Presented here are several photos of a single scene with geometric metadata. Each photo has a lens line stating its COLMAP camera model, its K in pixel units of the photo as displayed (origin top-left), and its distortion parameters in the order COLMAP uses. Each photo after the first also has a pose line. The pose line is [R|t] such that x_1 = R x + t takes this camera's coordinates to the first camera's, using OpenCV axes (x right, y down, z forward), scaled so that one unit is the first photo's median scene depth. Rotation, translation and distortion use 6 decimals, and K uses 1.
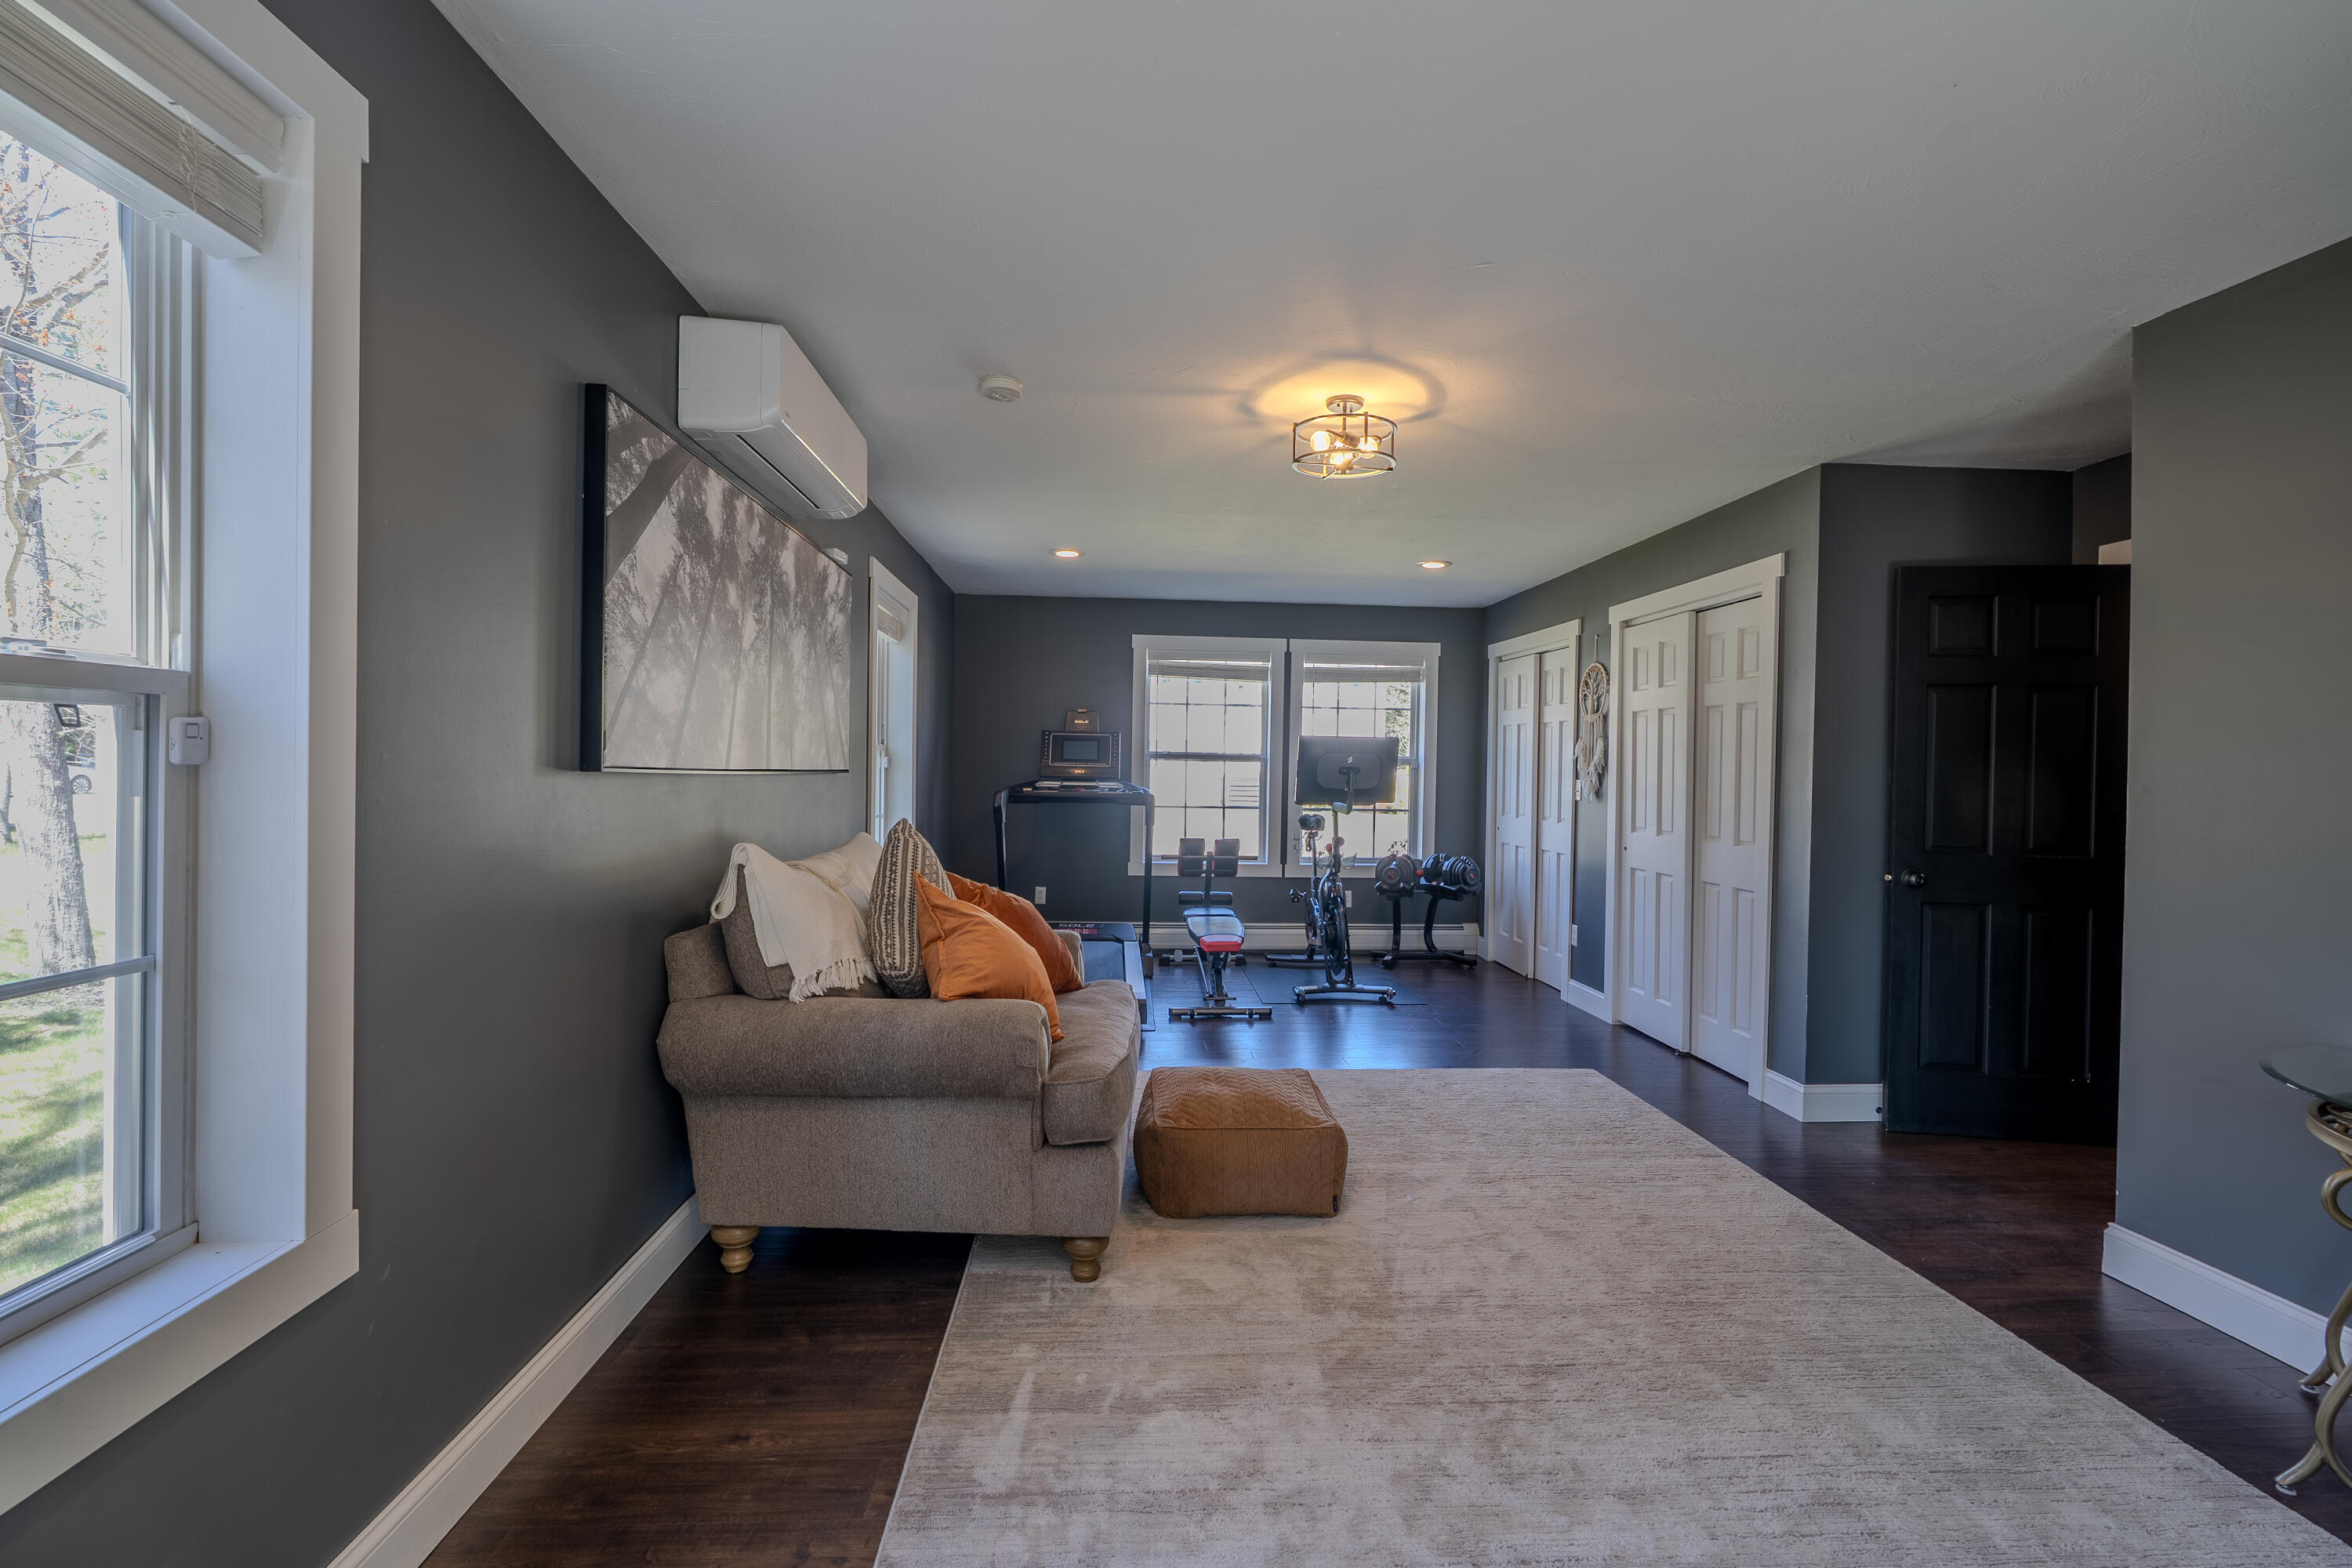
lens RADIAL K [[1052.7, 0, 1188.5], [0, 1052.7, 777.6], [0, 0, 1]] dist [-0.002964, 0.002714]
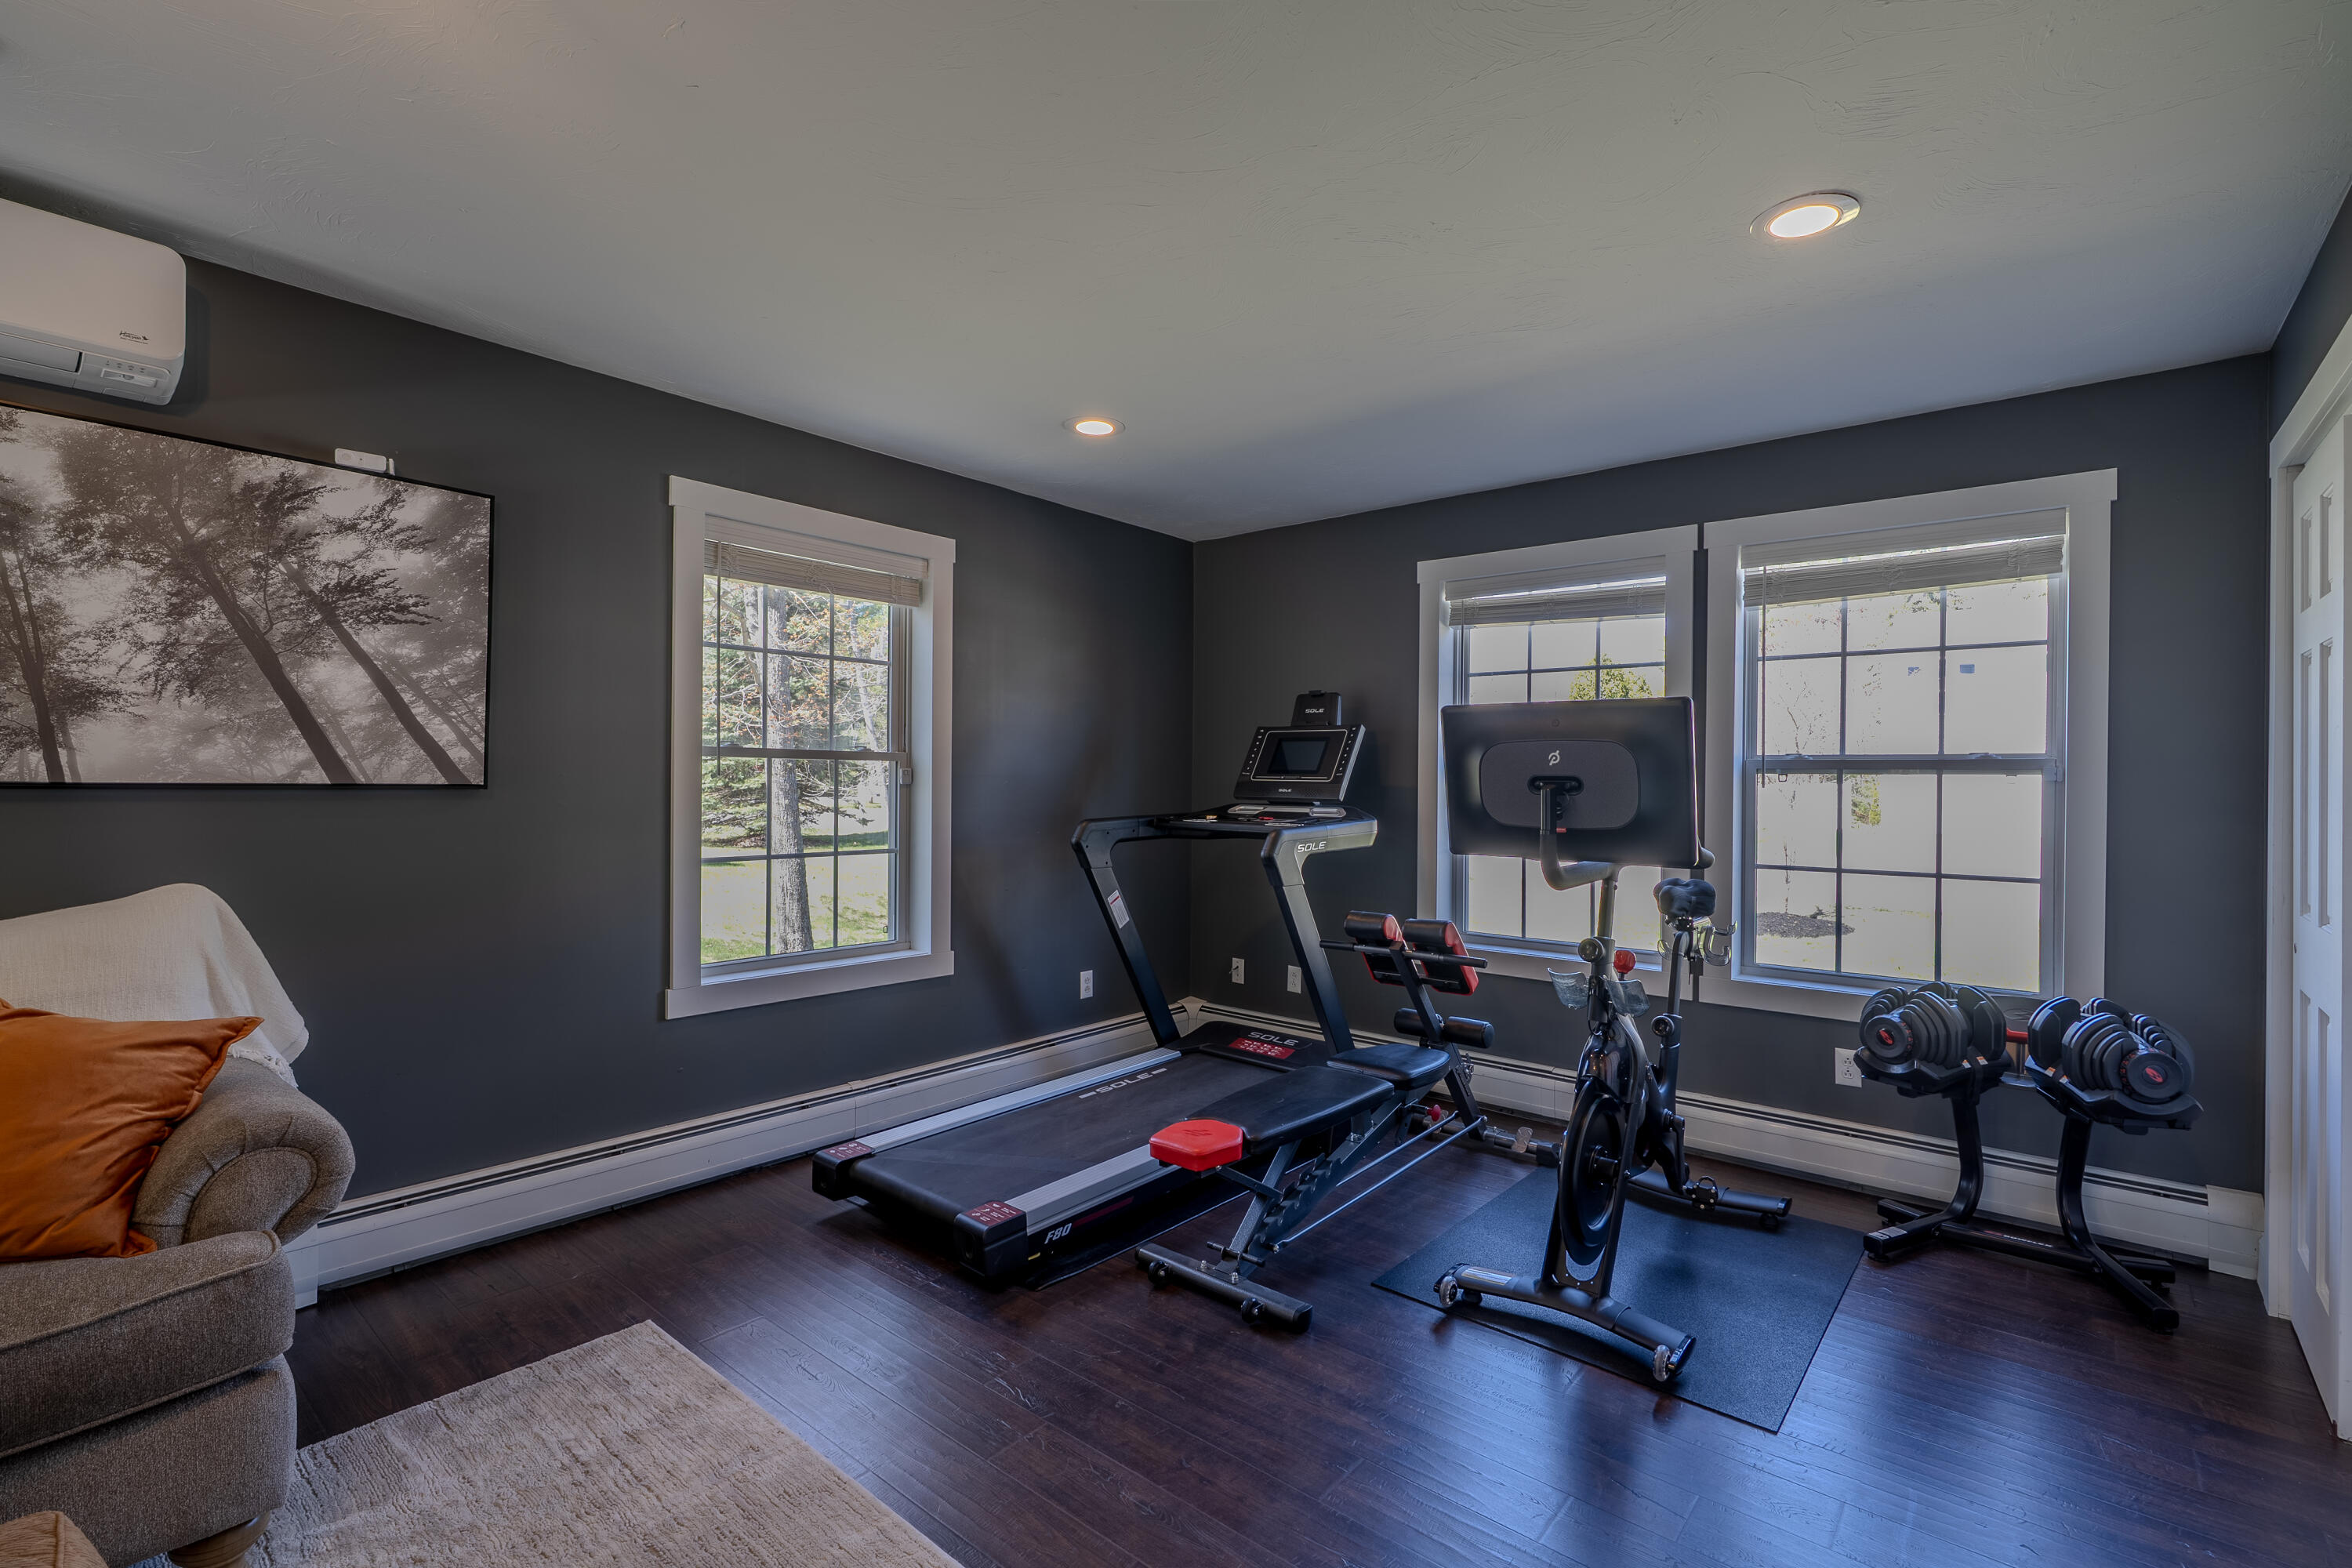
lens RADIAL K [[1052.7, 0, 1181.8], [0, 1052.7, 777.2], [0, 0, 1]] dist [-0.002964, 0.002714]
pose [[0.728849, -0.013862, -0.684534, 0.257195], [-0.000804, 0.999777, -0.021102, -0.000163], [0.684674, 0.015930, 0.728675, 0.470497]]
